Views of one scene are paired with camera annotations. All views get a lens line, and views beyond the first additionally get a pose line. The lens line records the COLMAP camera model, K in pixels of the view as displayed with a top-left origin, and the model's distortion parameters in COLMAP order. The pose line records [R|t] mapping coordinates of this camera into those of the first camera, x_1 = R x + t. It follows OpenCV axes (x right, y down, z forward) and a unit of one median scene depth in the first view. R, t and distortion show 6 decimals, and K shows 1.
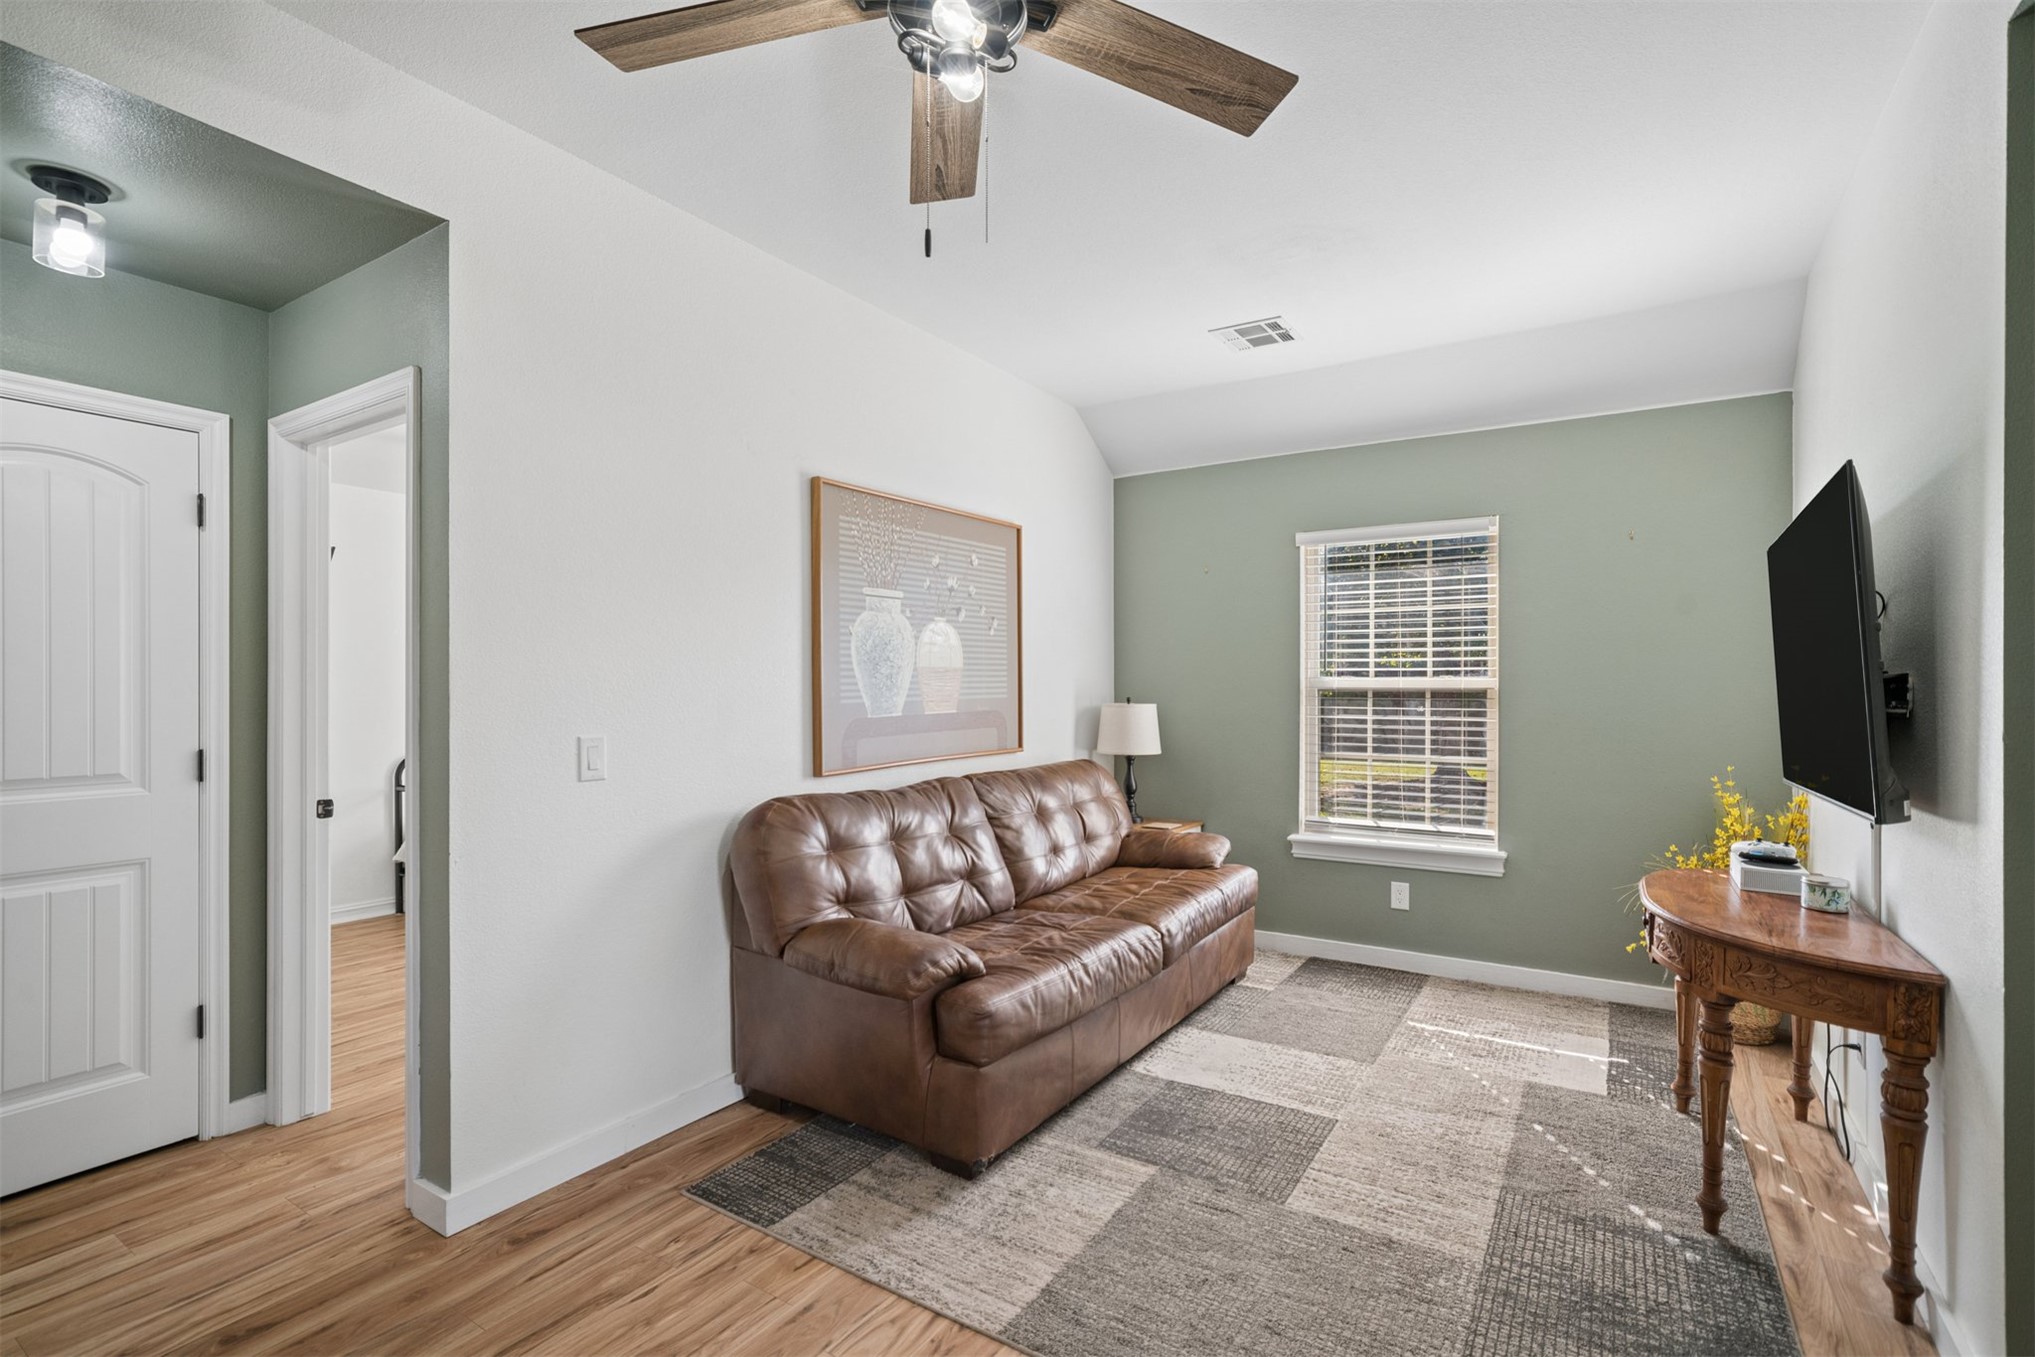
lens RADIAL K [[948.5, 0, 1020.2], [0, 948.5, 689.3], [0, 0, 1]] dist [-0.018144, 0.011850]
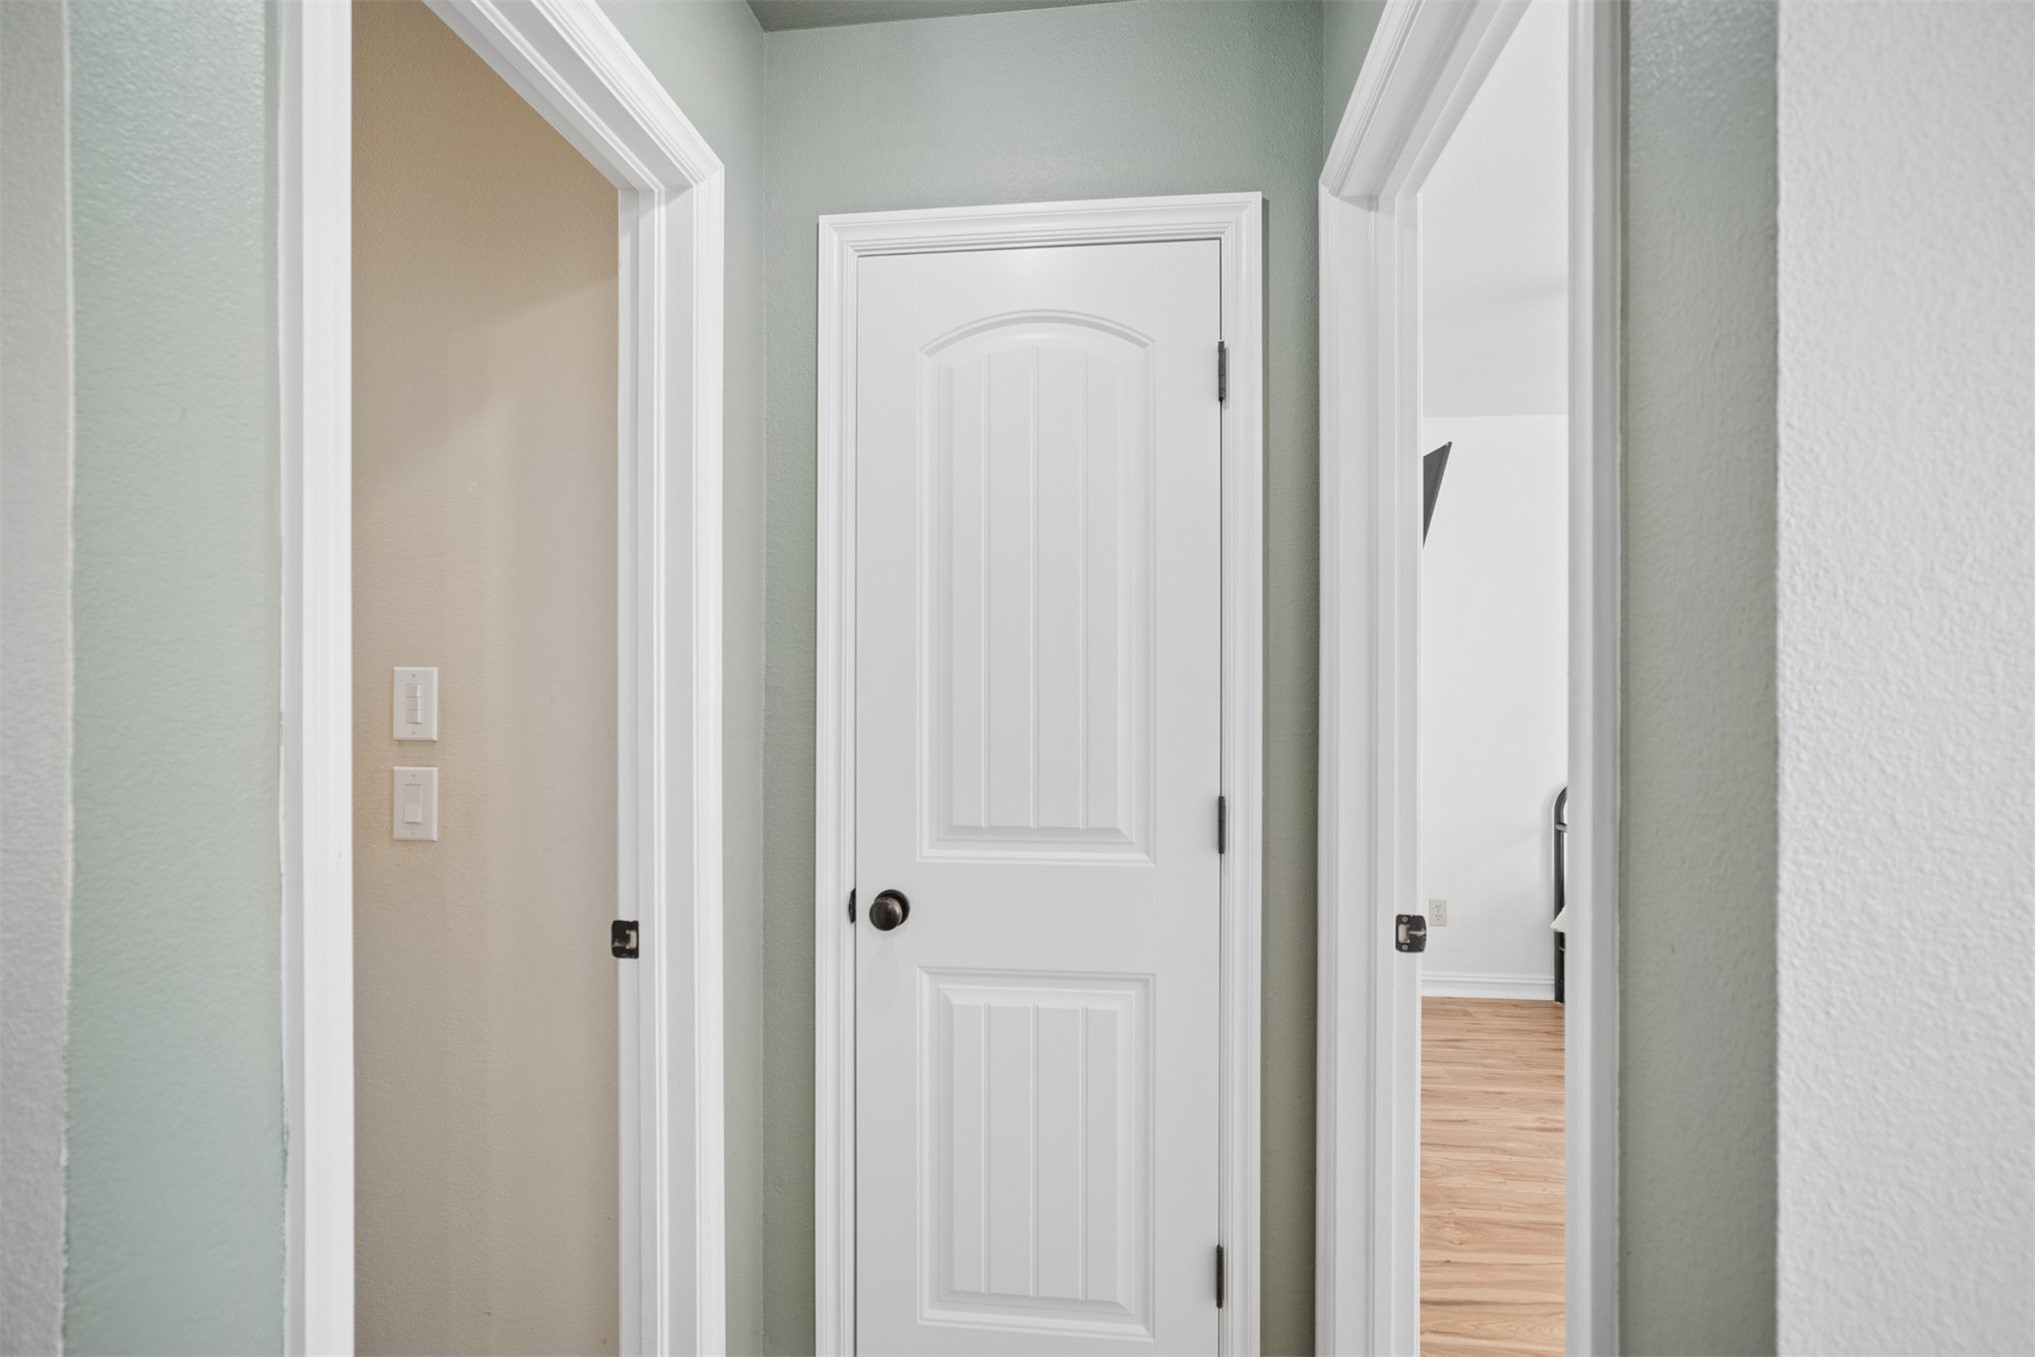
lens RADIAL K [[948.5, 0, 1044.5], [0, 948.5, 687.7], [0, 0, 1]] dist [-0.018144, 0.011850]
pose [[0.467533, -0.000362, -0.883976, -0.367300], [-0.003203, 0.999993, -0.002104, 0.000366], [0.883970, 0.003815, 0.467528, 0.563552]]
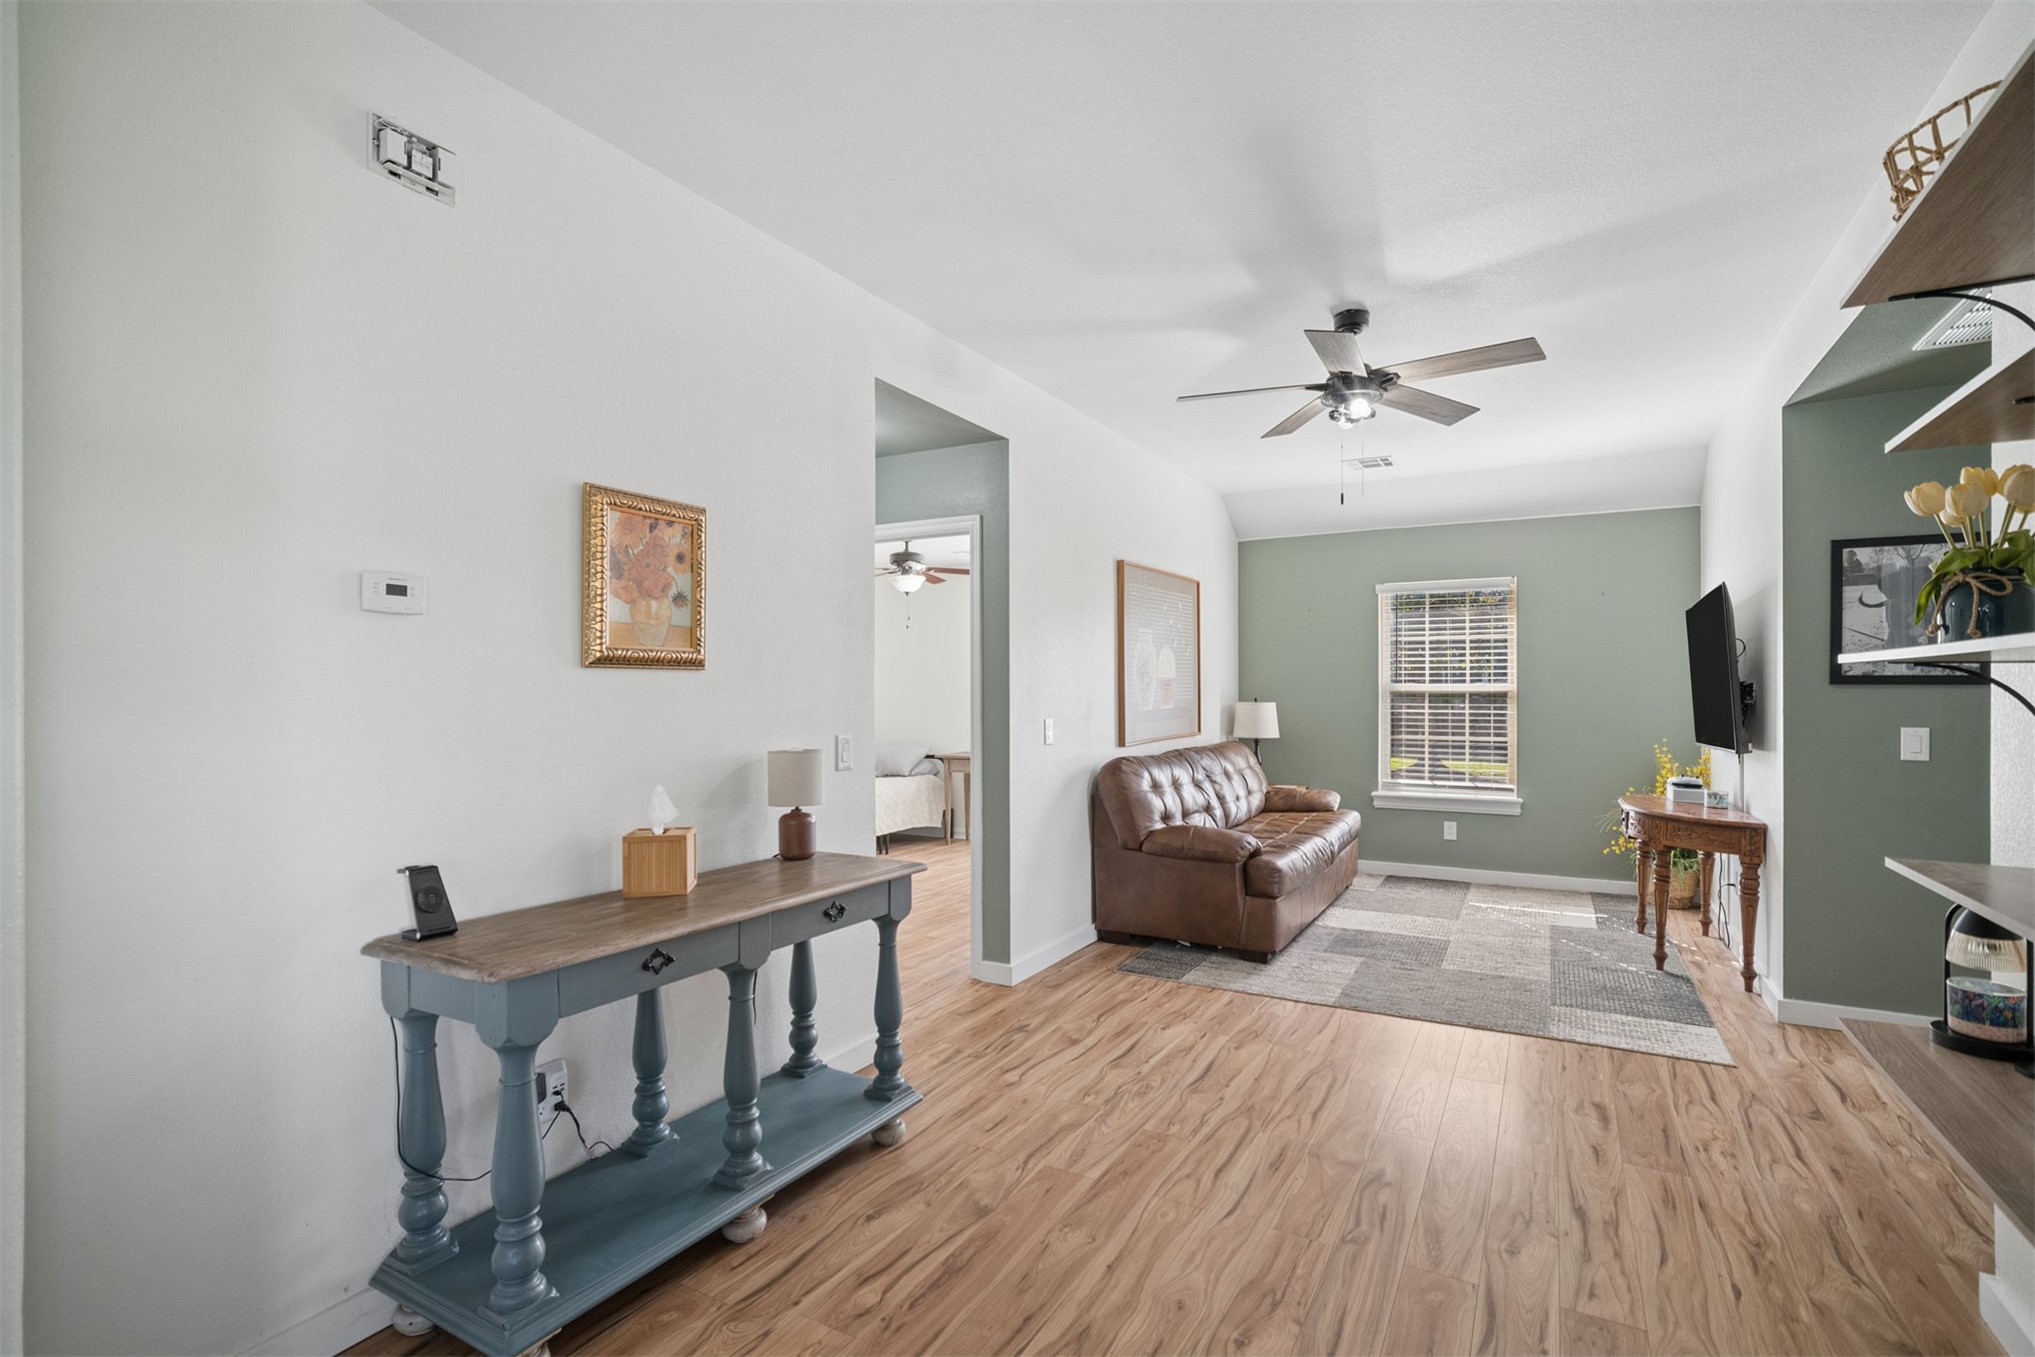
lens RADIAL K [[948.5, 0, 1024.3], [0, 948.5, 690.7], [0, 0, 1]] dist [-0.018144, 0.011850]
pose [[0.998221, -0.001812, 0.059597, -0.510130], [0.002038, 0.999991, -0.003735, 0.003193], [-0.059590, 0.003849, 0.998216, -0.638809]]
